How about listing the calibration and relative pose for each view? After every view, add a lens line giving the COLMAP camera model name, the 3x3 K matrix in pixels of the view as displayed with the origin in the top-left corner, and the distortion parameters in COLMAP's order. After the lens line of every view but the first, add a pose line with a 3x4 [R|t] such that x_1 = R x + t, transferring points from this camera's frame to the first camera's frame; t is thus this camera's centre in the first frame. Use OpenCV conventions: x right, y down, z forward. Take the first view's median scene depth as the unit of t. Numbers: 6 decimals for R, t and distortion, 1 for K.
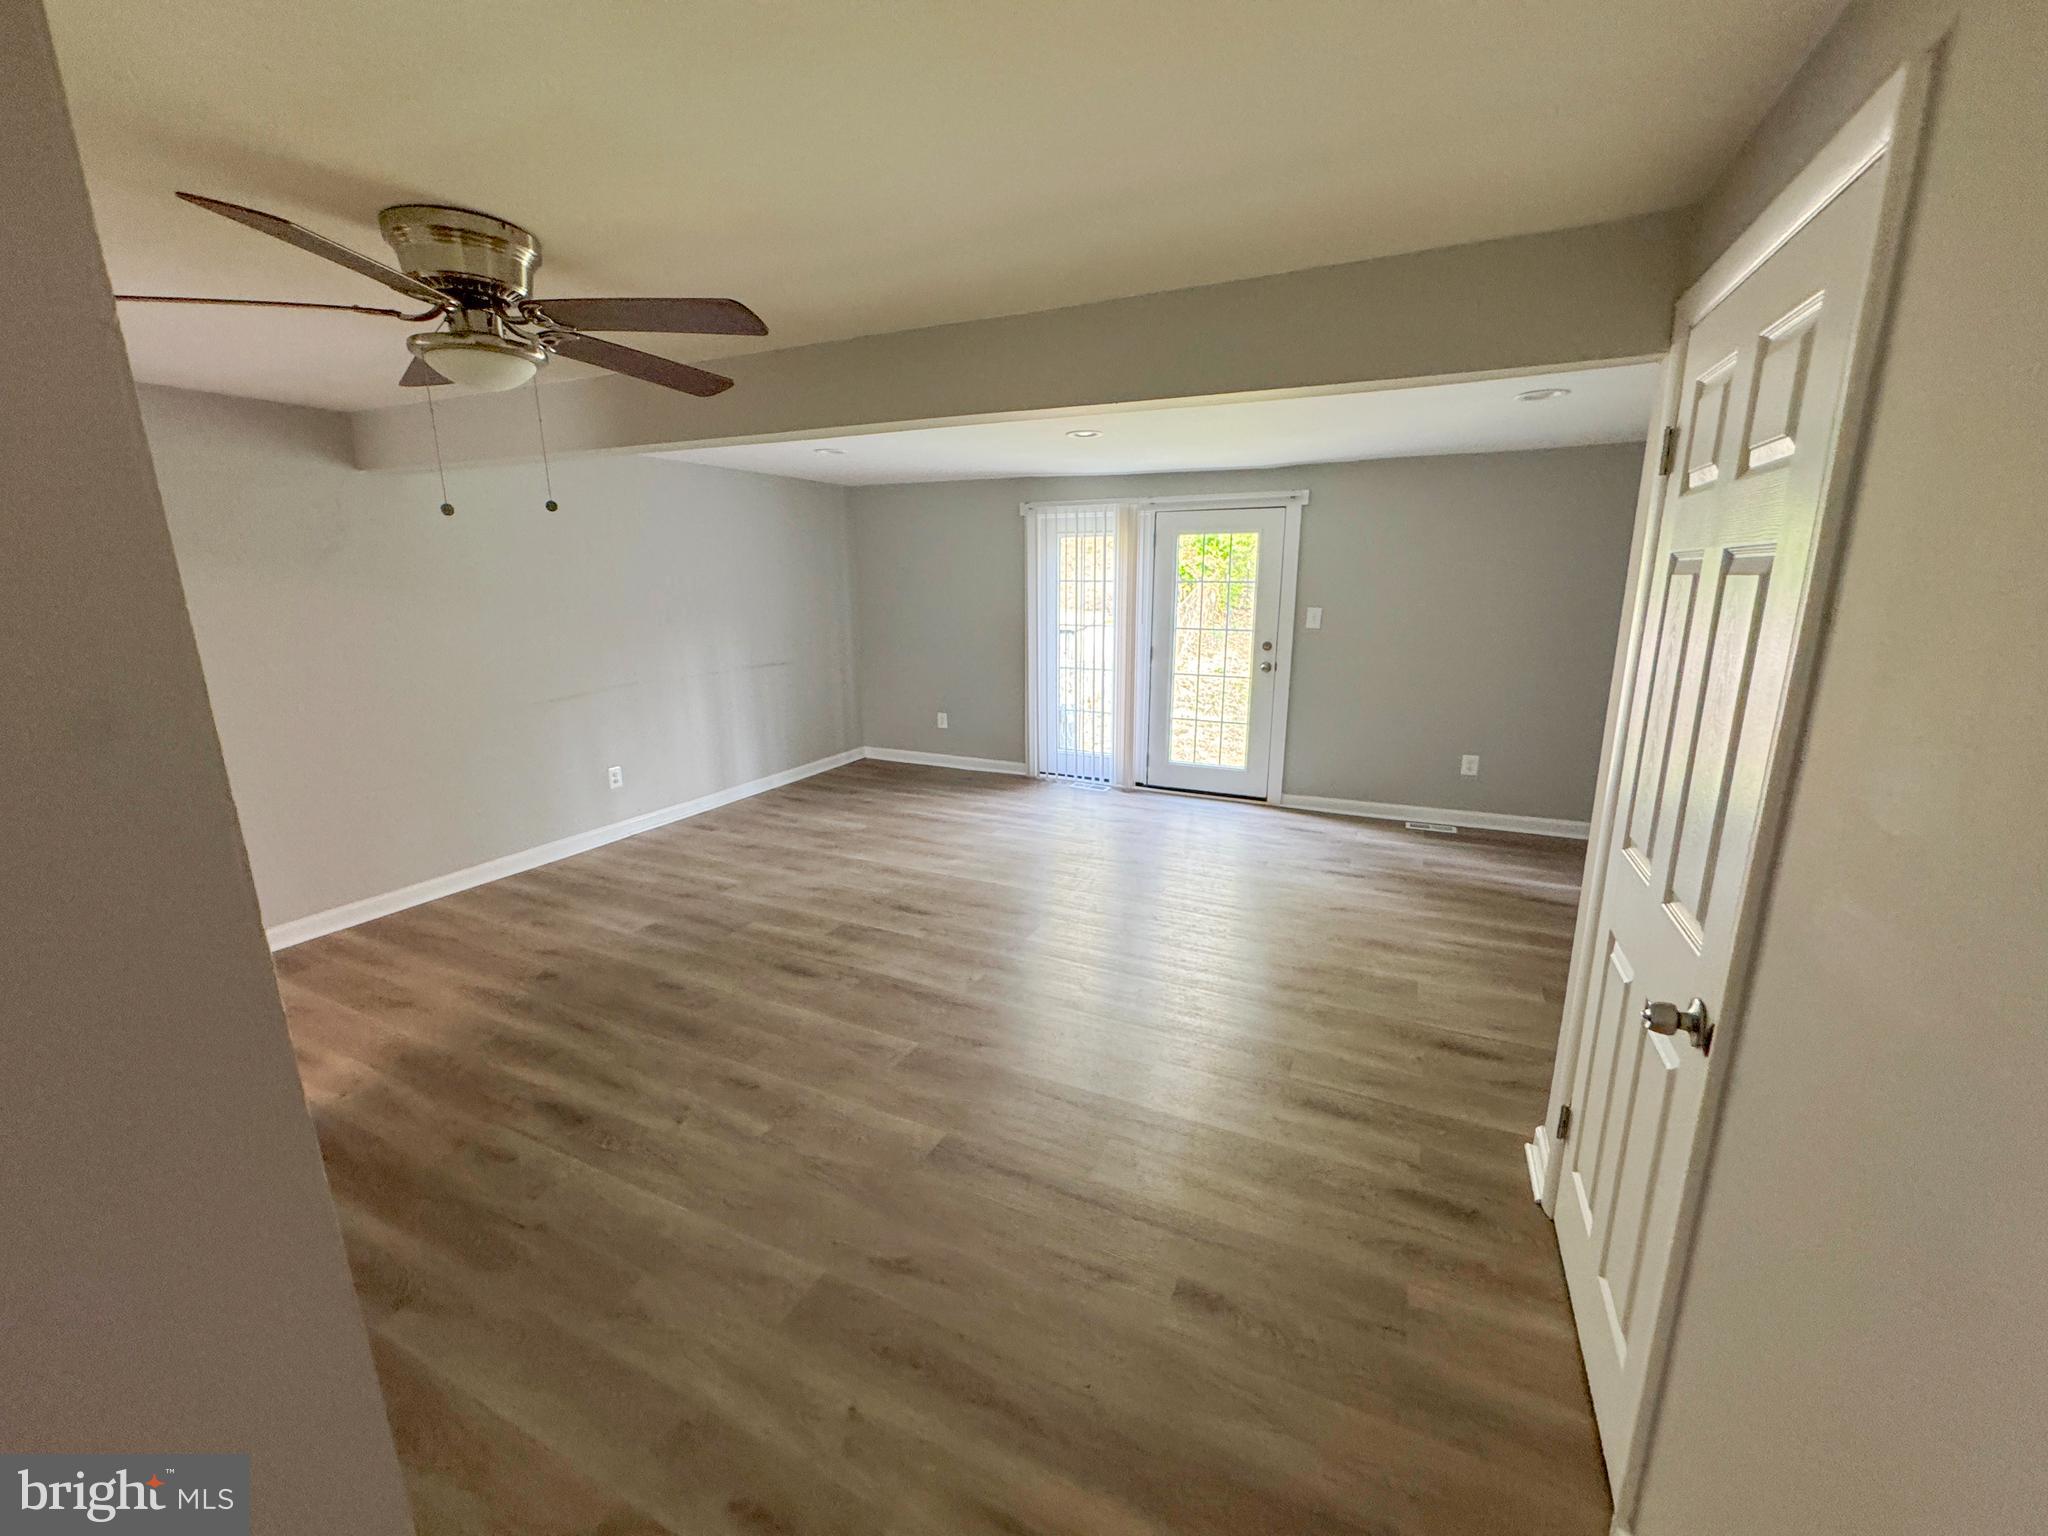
lens RADIAL K [[819.8, 0, 1024.0], [0, 819.8, 768.0], [0, 0, 1]] dist [-0.003182, -0.000189]
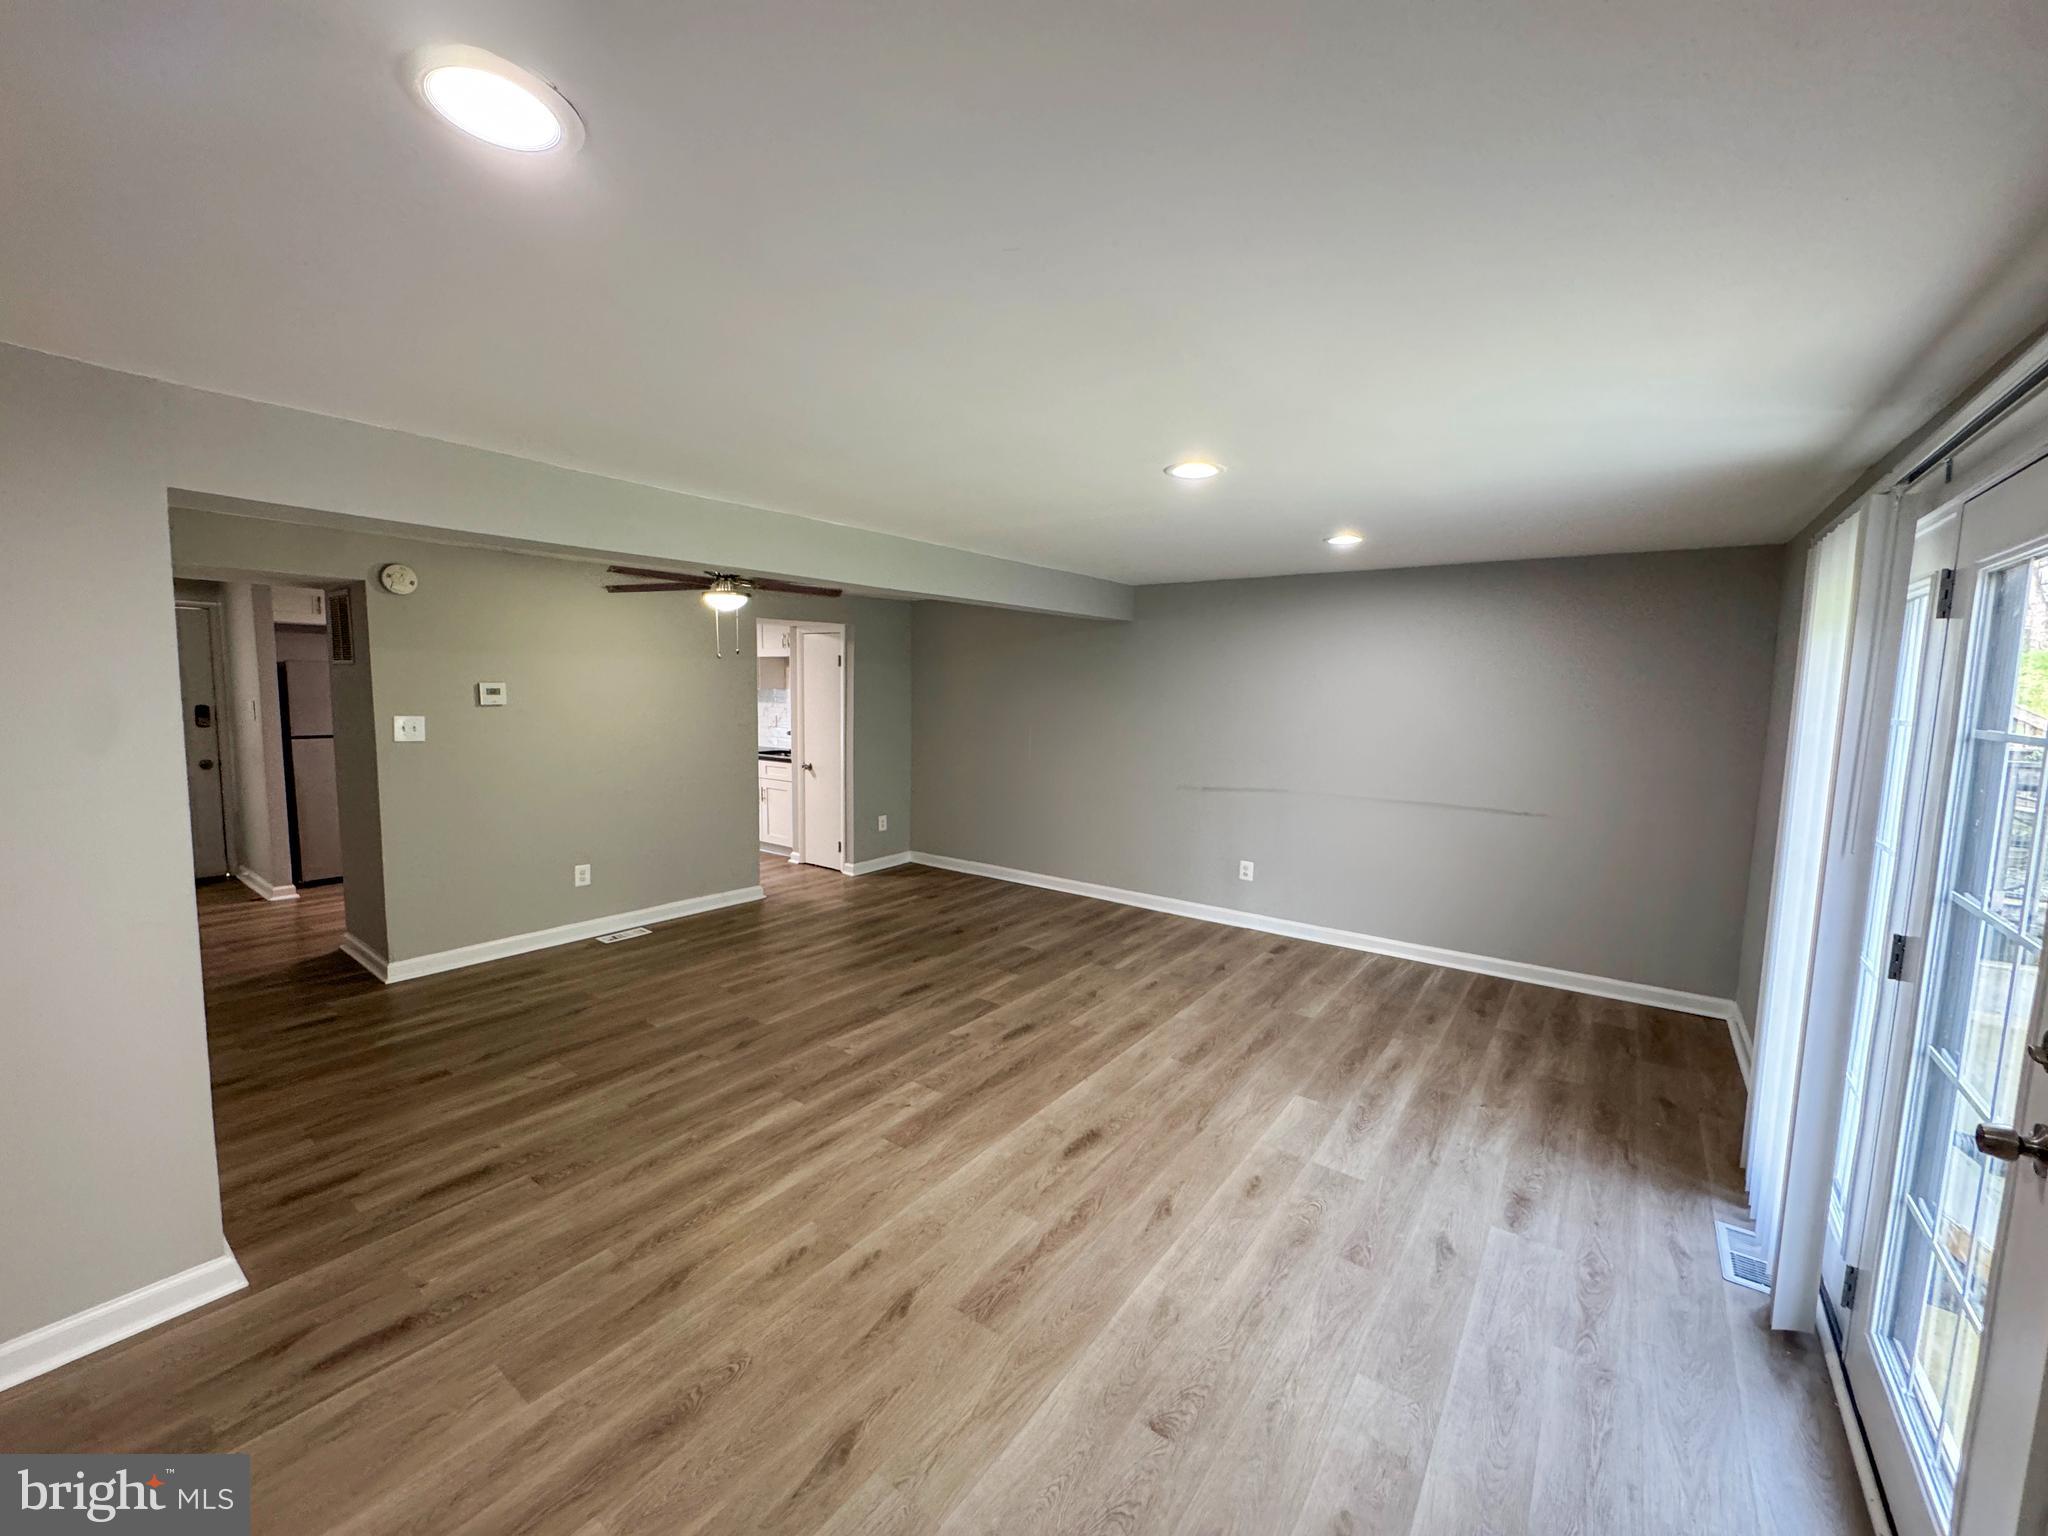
lens RADIAL K [[819.8, 0, 1024.0], [0, 819.8, 768.0], [0, 0, 1]] dist [-0.003182, -0.000189]
pose [[-0.185559, 0.102623, -0.977260, 0.676952], [-0.240675, 0.959493, 0.146456, -0.232806], [0.952703, 0.262378, -0.153344, 0.954936]]
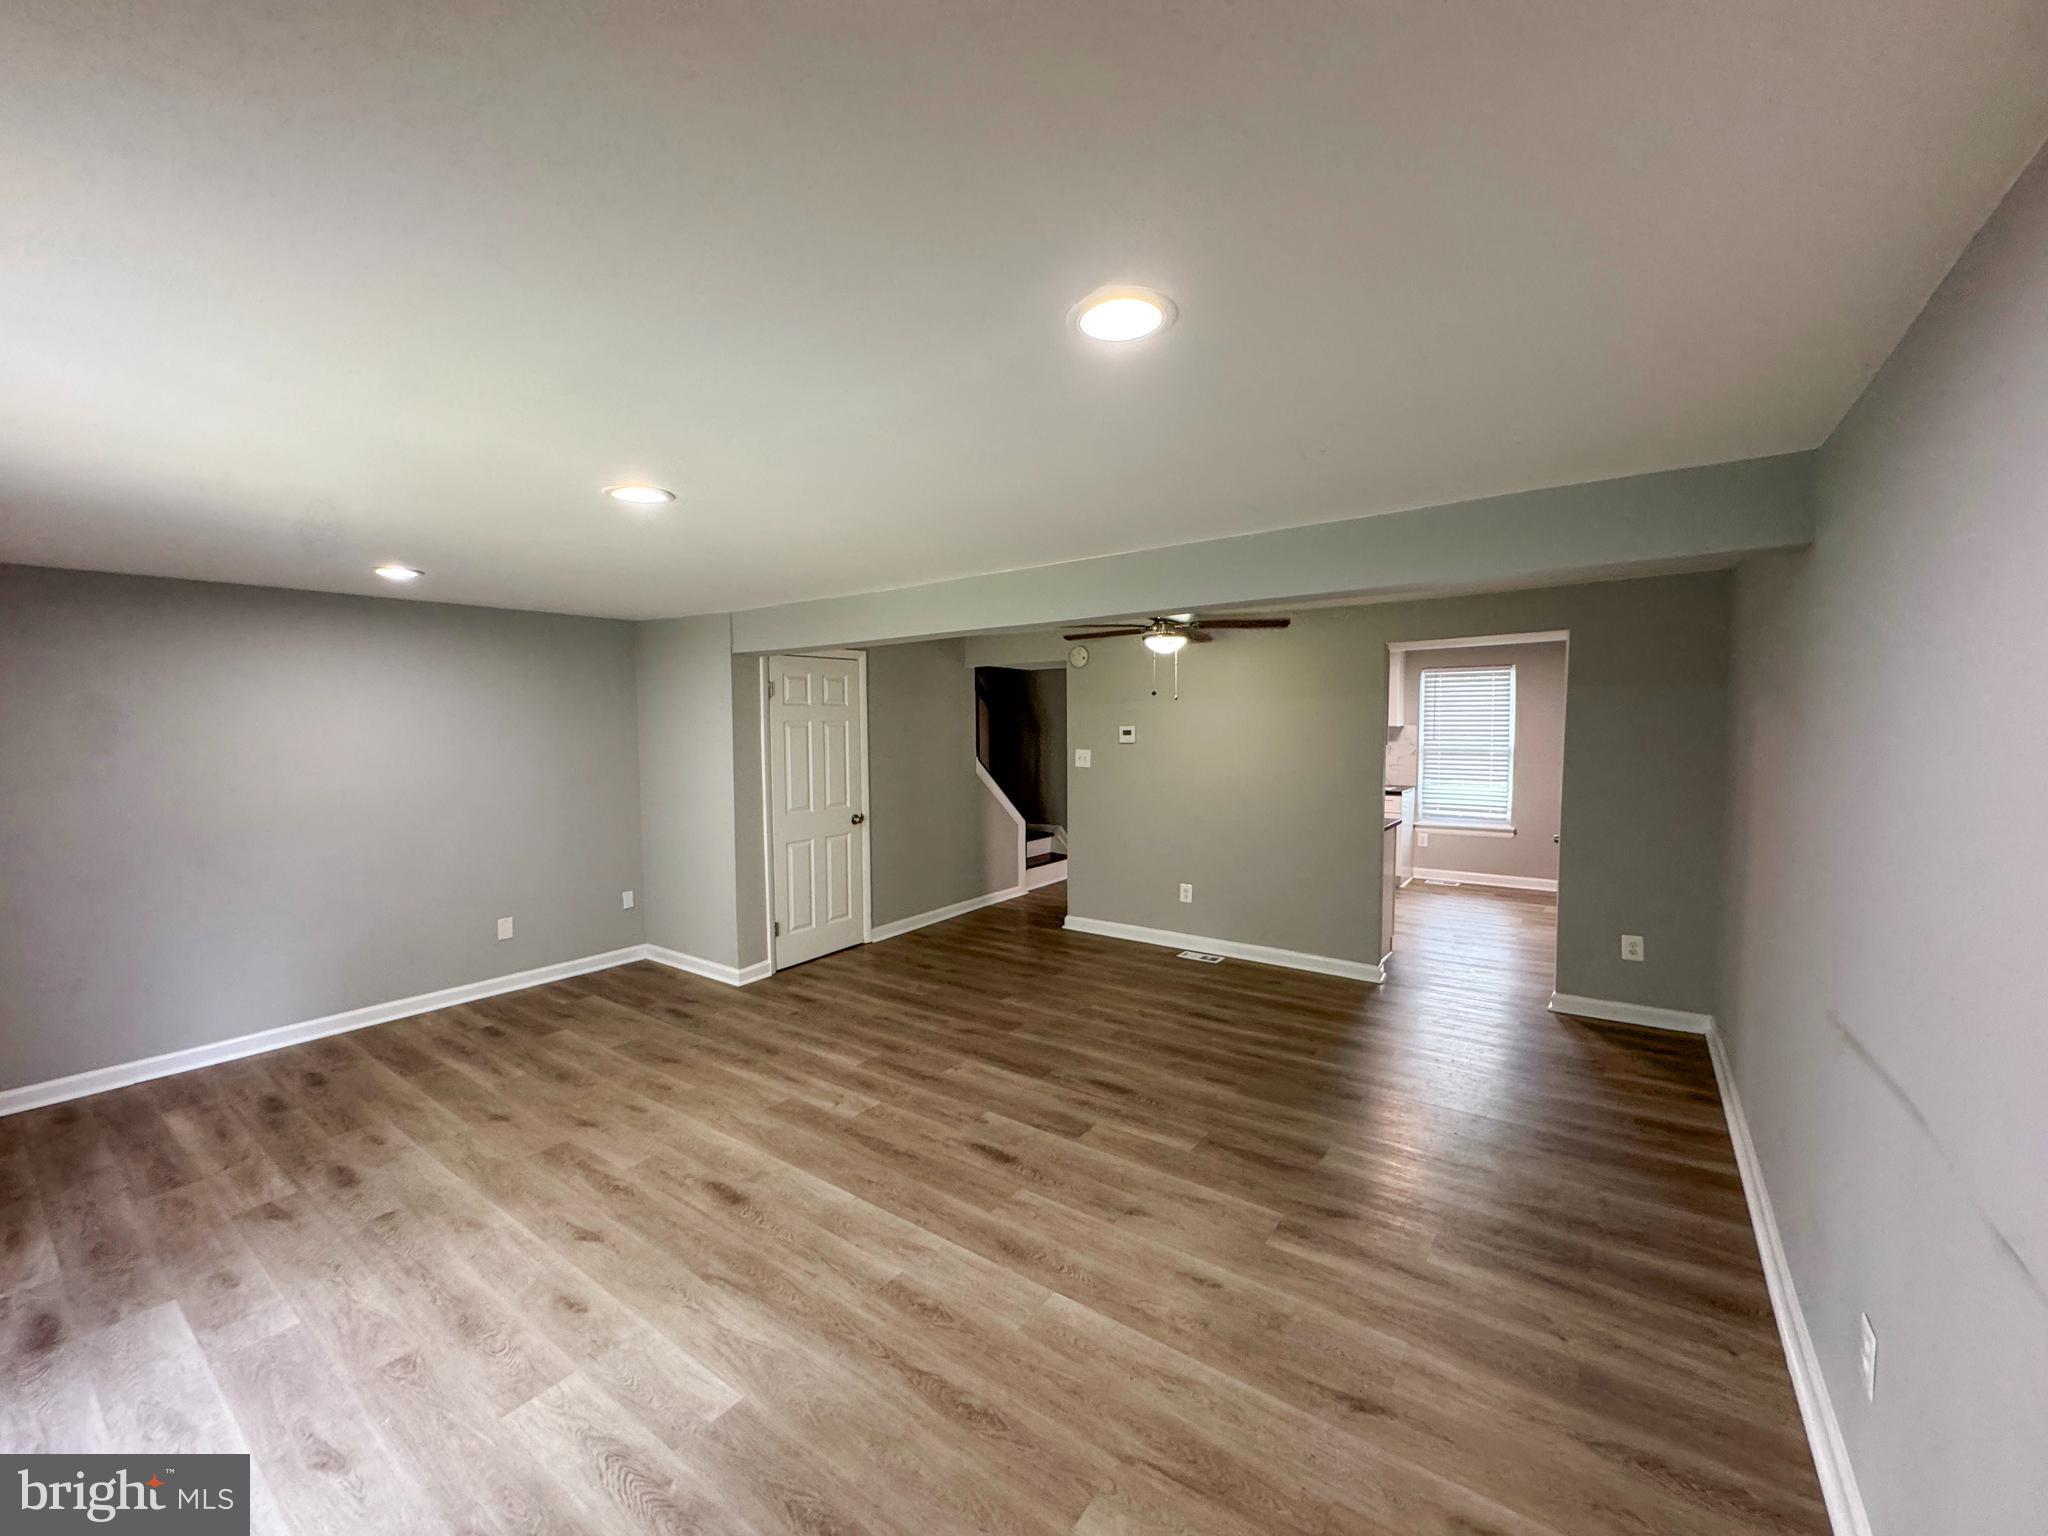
lens RADIAL K [[819.8, 0, 1024.0], [0, 819.8, 768.0], [0, 0, 1]] dist [-0.003182, -0.000189]
pose [[-0.983451, 0.006394, 0.181063, -0.273407], [0.057820, 0.958194, 0.280215, -0.342188], [-0.171701, 0.286047, -0.942707, 1.438085]]
